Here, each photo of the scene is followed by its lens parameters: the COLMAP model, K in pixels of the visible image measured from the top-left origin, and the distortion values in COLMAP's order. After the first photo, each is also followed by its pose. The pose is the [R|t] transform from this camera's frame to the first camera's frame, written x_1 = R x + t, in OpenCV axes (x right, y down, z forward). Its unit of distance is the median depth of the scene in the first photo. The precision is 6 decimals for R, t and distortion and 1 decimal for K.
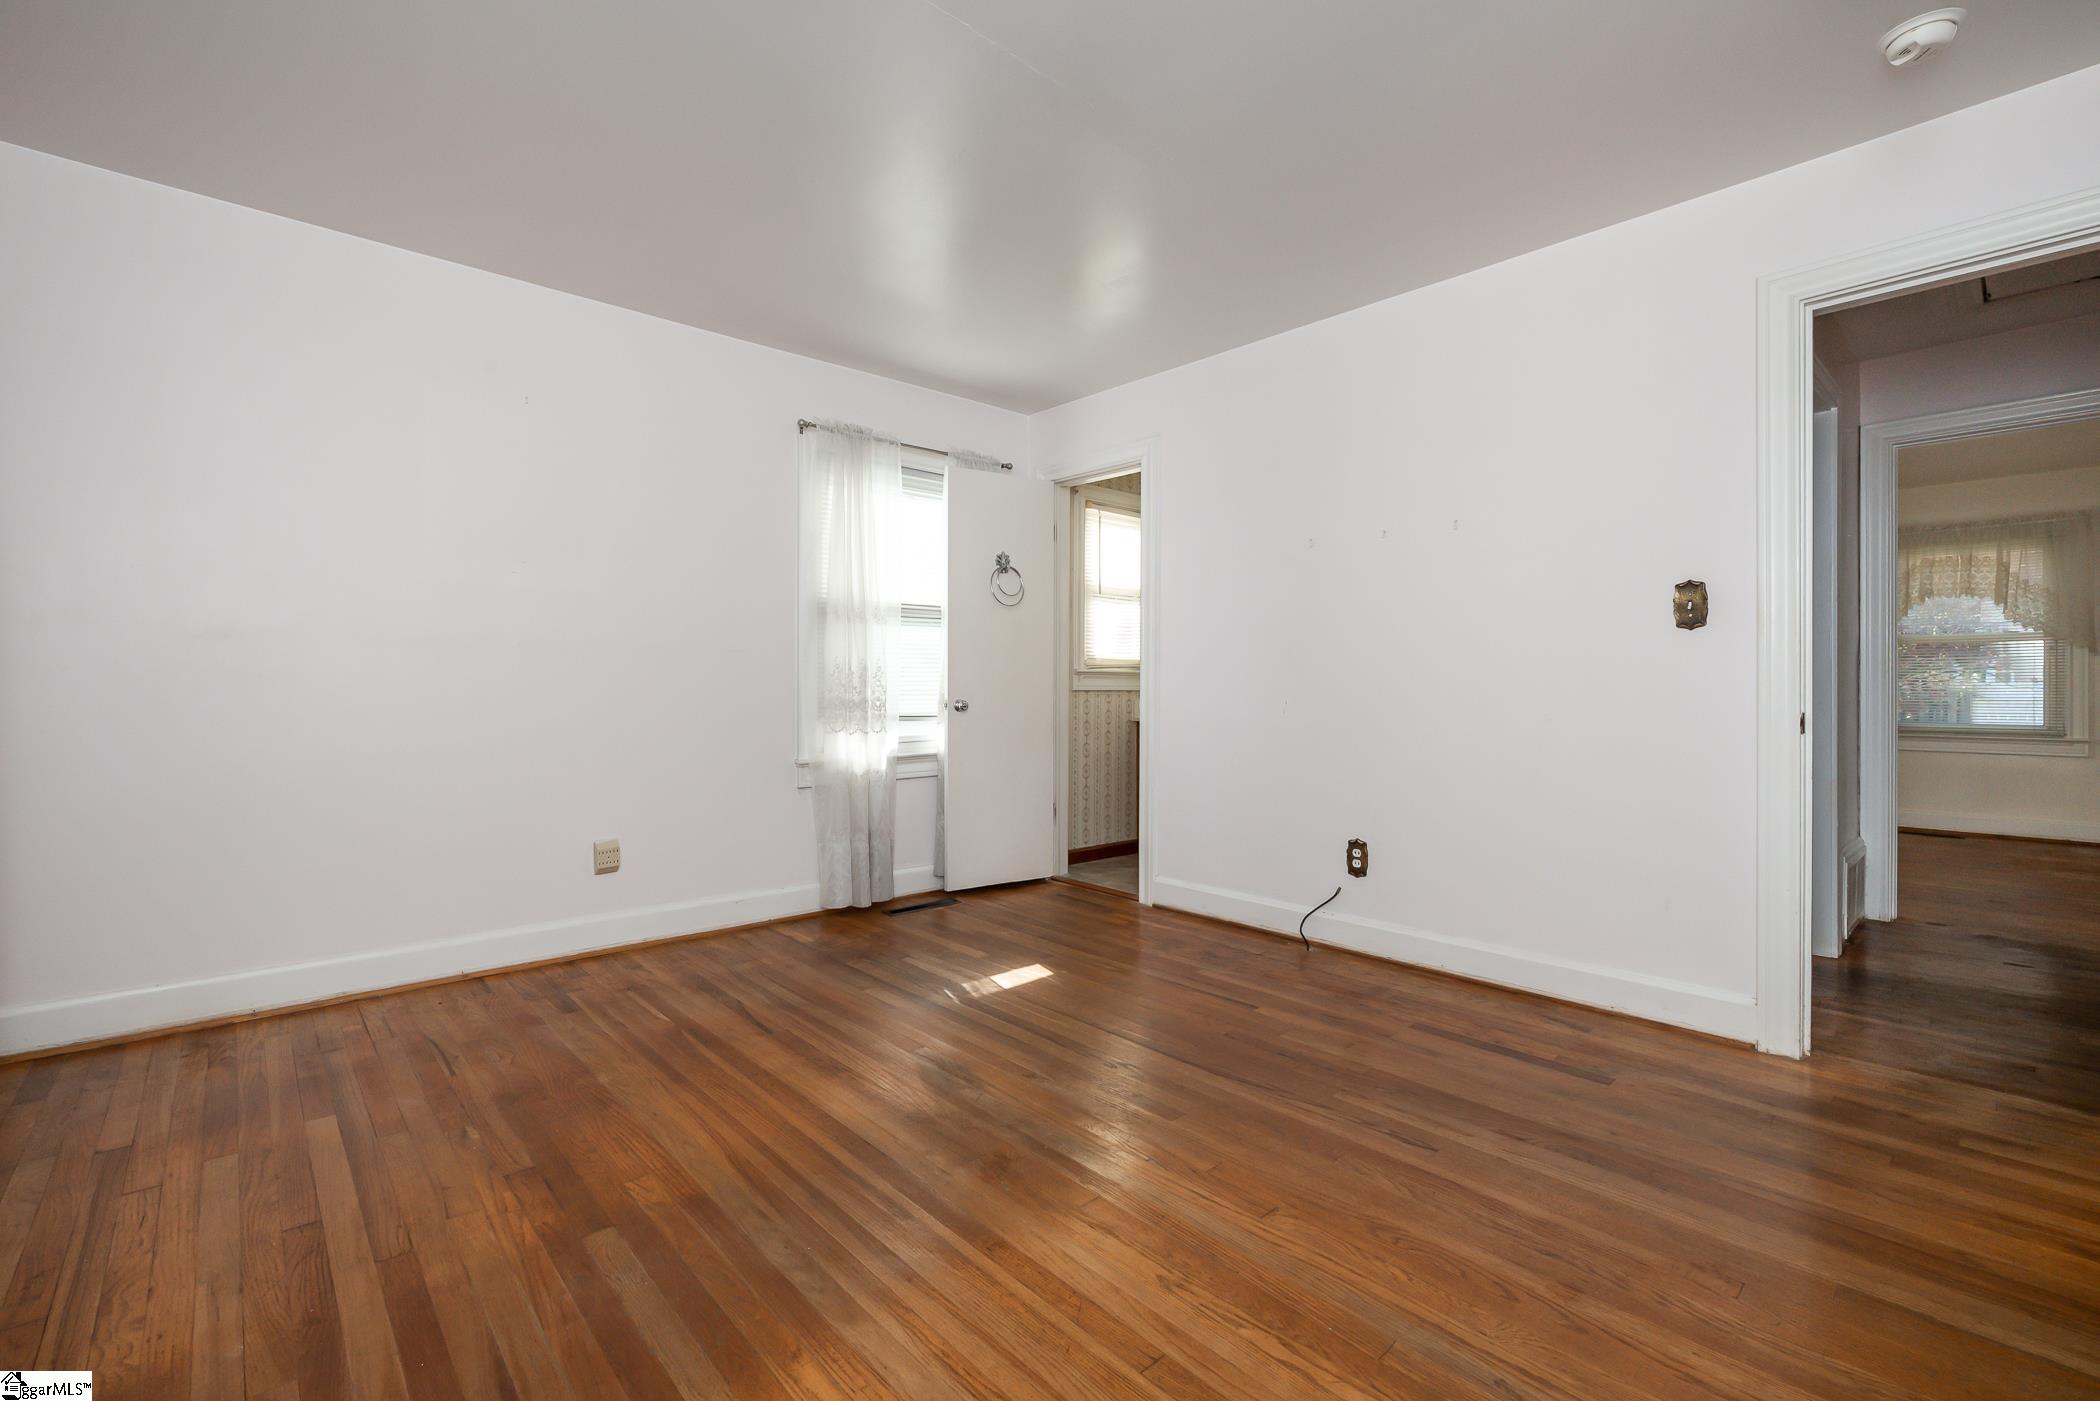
lens RADIAL K [[888.4, 0, 1024.6], [0, 888.4, 693.3], [0, 0, 1]] dist [0.000226, -0.000143]
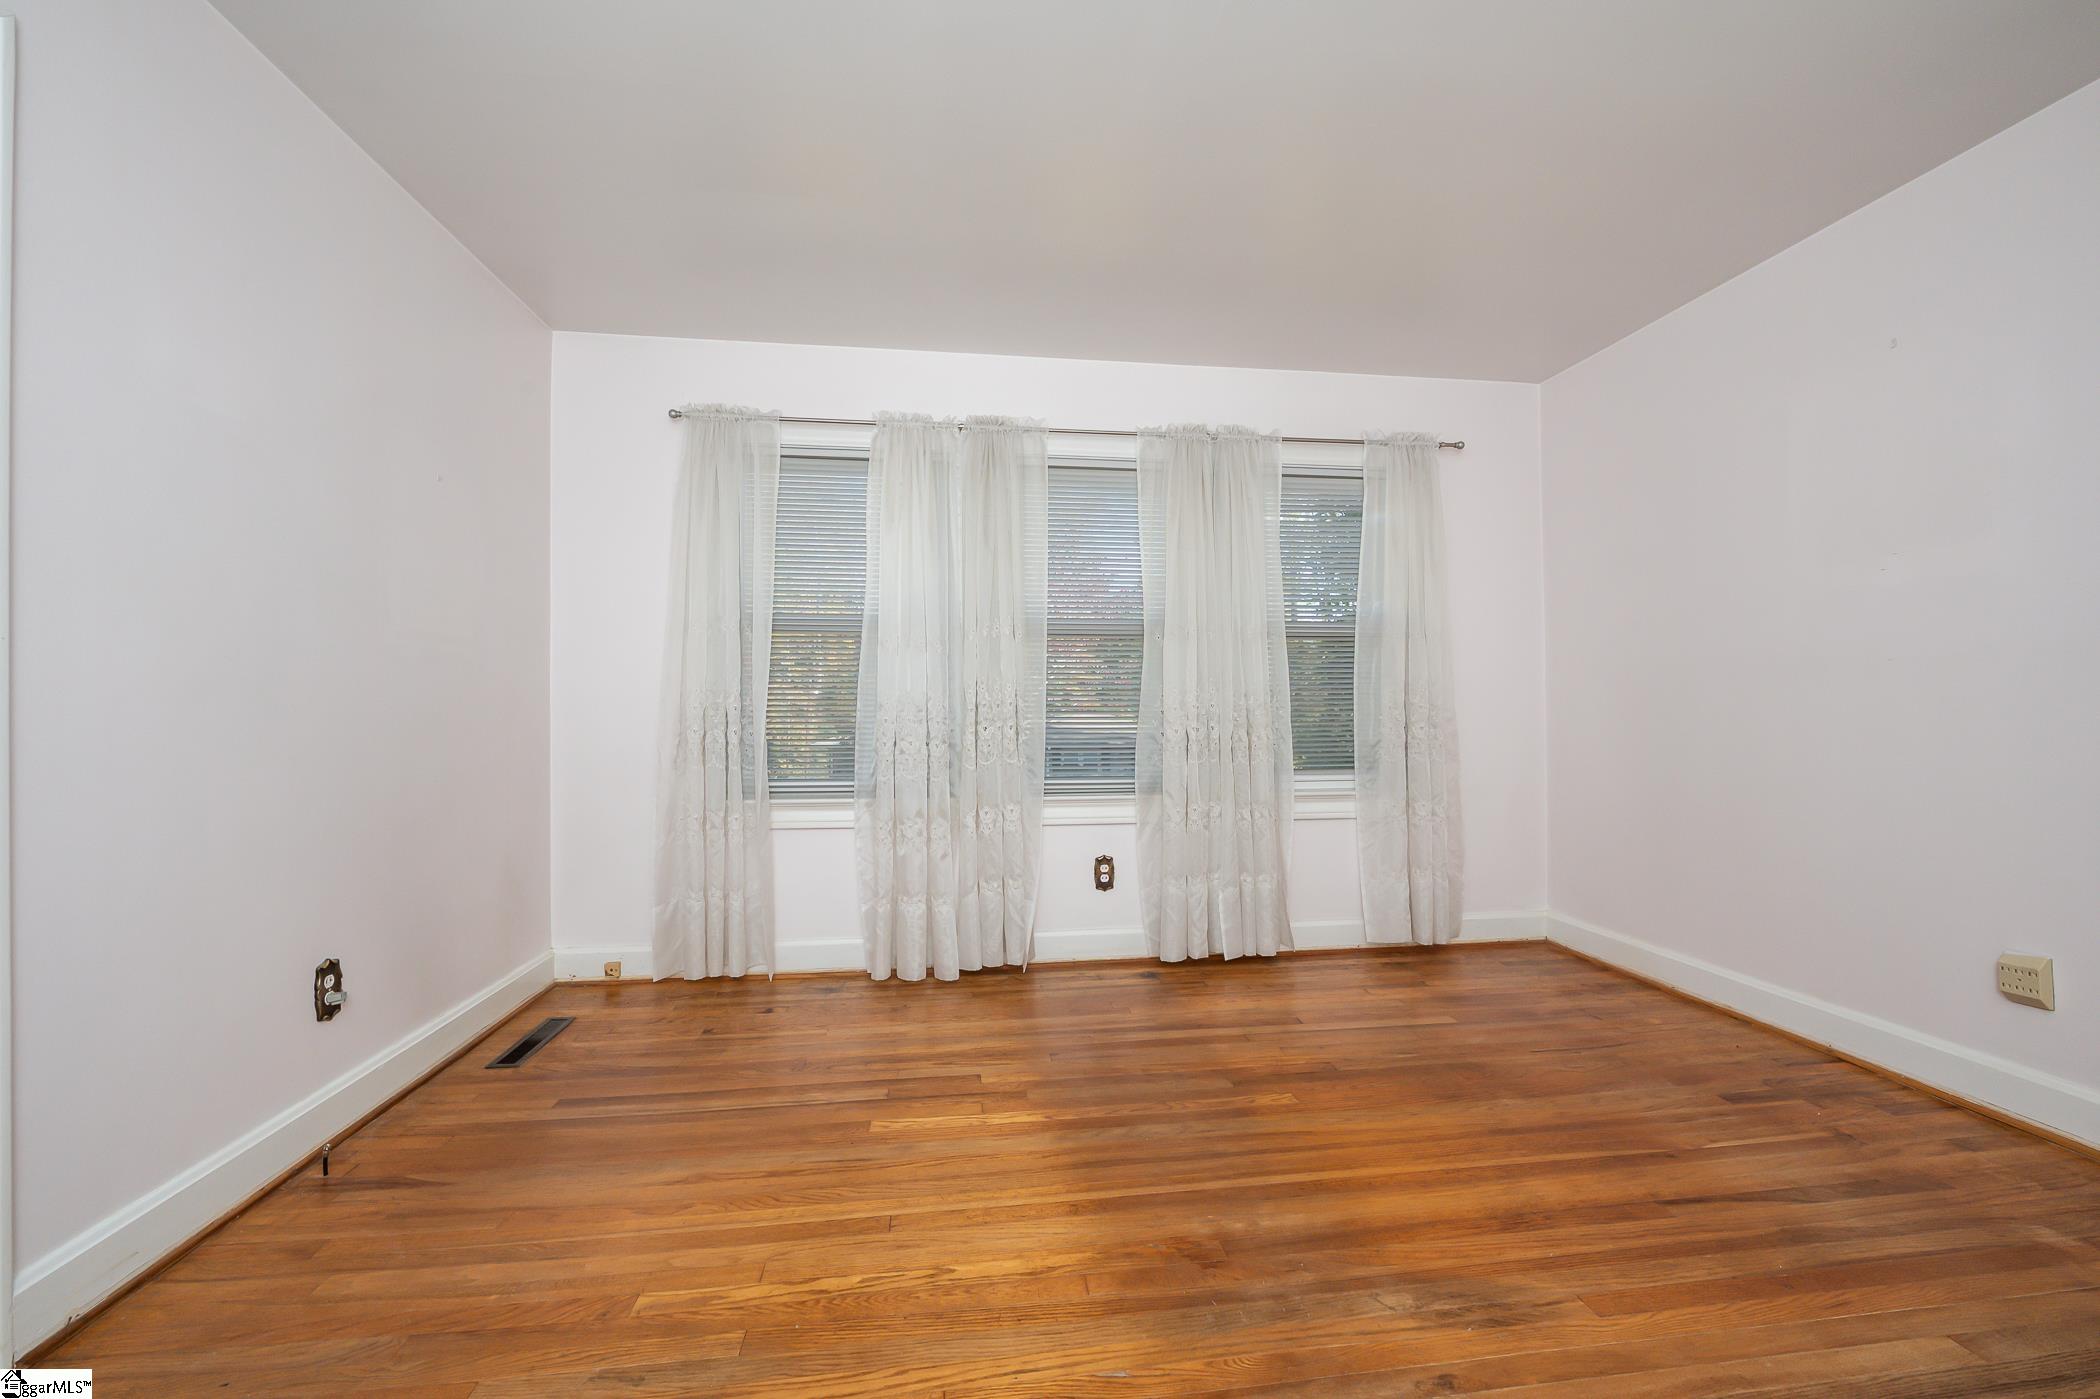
lens RADIAL K [[863.0, 0, 1050.0], [0, 863.0, 699.5], [0, 0, 1]] dist [-0.007019, -0.000113]
pose [[-0.563580, -0.010519, -0.825995, 0.556756], [-0.004489, 0.999943, -0.009672, -0.008043], [0.826049, -0.001743, -0.563595, 0.992237]]
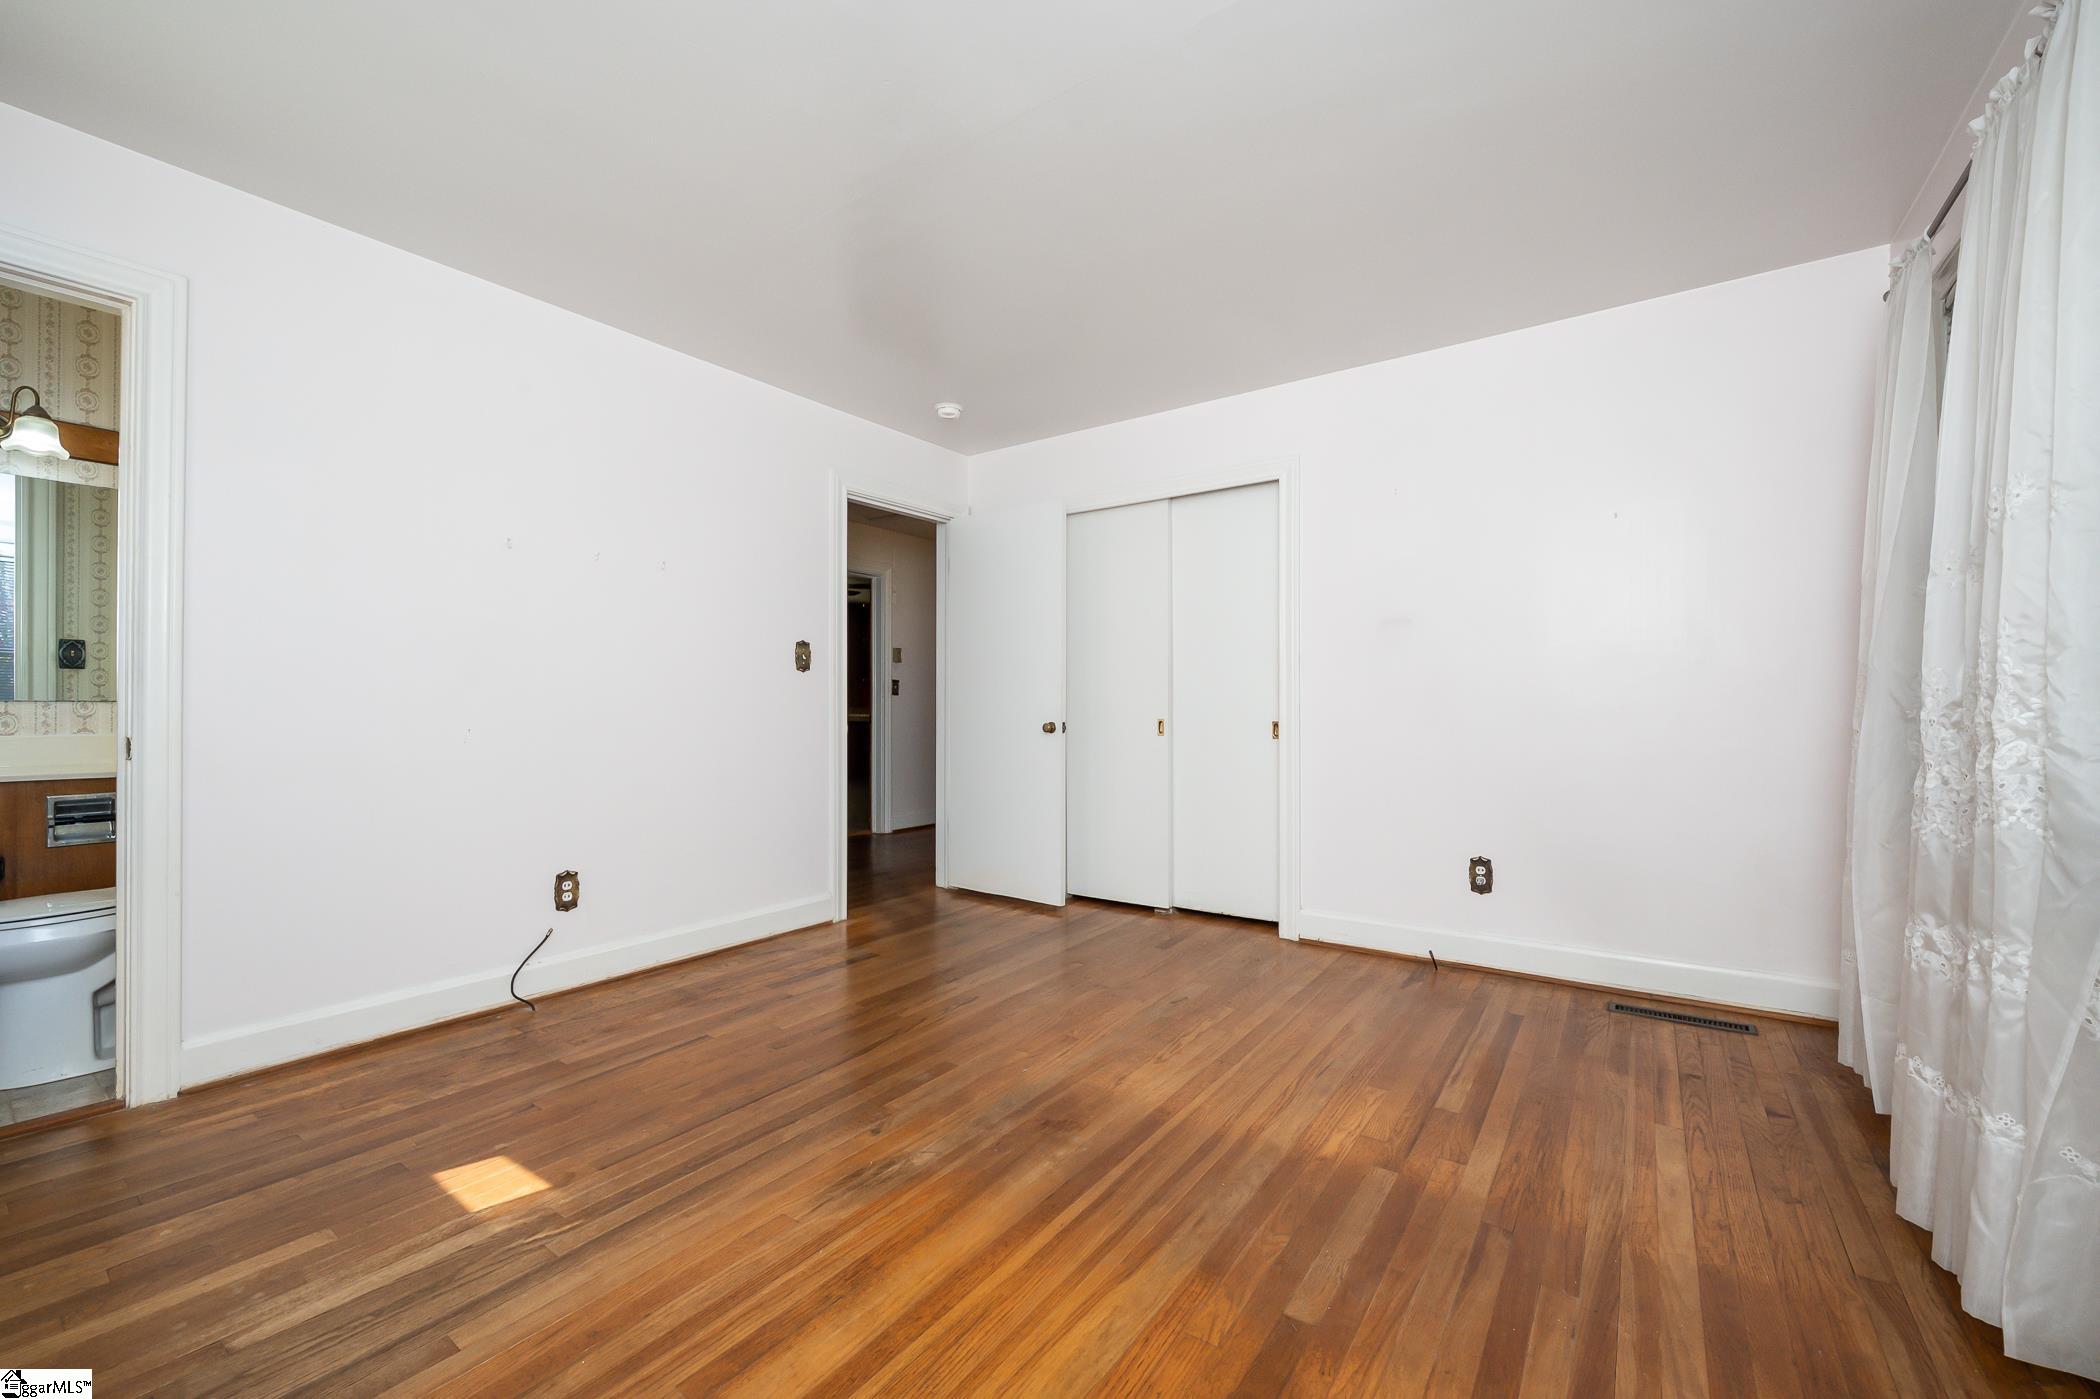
lens RADIAL K [[839.4, 0, 1050.0], [0, 839.4, 699.5], [0, 0, 1]] dist [-0.007939, 0.000030]
pose [[-0.217330, 0.007875, 0.976066, -0.798673], [0.008340, 0.999946, -0.006211, -0.010687], [-0.976063, 0.006790, -0.217384, 0.907713]]
